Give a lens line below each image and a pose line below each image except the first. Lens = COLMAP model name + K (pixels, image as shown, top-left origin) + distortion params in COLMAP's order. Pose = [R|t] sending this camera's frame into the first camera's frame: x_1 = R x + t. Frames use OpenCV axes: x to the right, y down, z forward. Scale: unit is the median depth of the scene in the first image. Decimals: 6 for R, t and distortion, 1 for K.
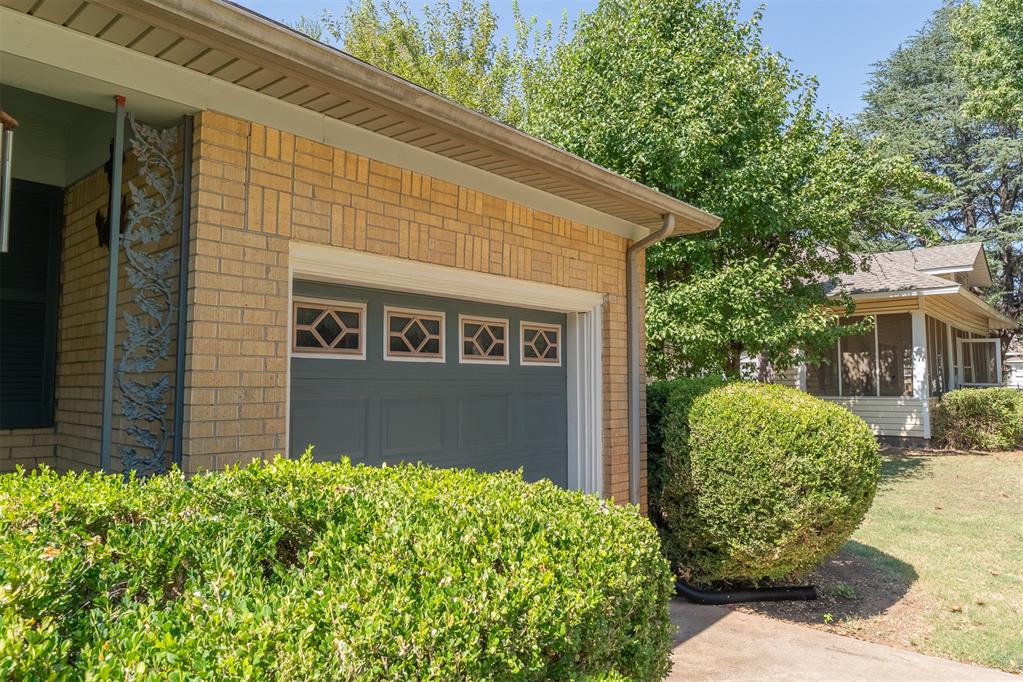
lens RADIAL K [[682.8, 0, 511.5], [0, 682.8, 341.0], [0, 0, 1]] dist [-0.004289, -0.001111]
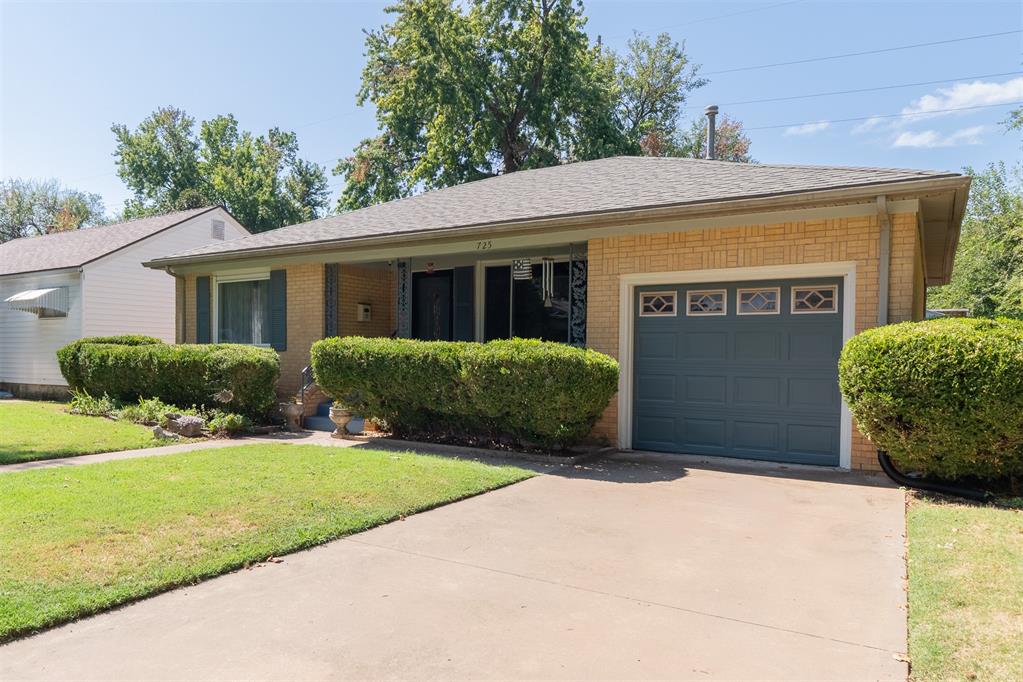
lens RADIAL K [[655.4, 0, 511.5], [0, 655.4, 341.0], [0, 0, 1]] dist [-0.004612, -0.001955]
pose [[0.195565, -0.027310, -0.980310, 2.052810], [0.047214, 0.998715, -0.018404, 0.141303], [0.979554, -0.042685, 0.196603, 0.028599]]
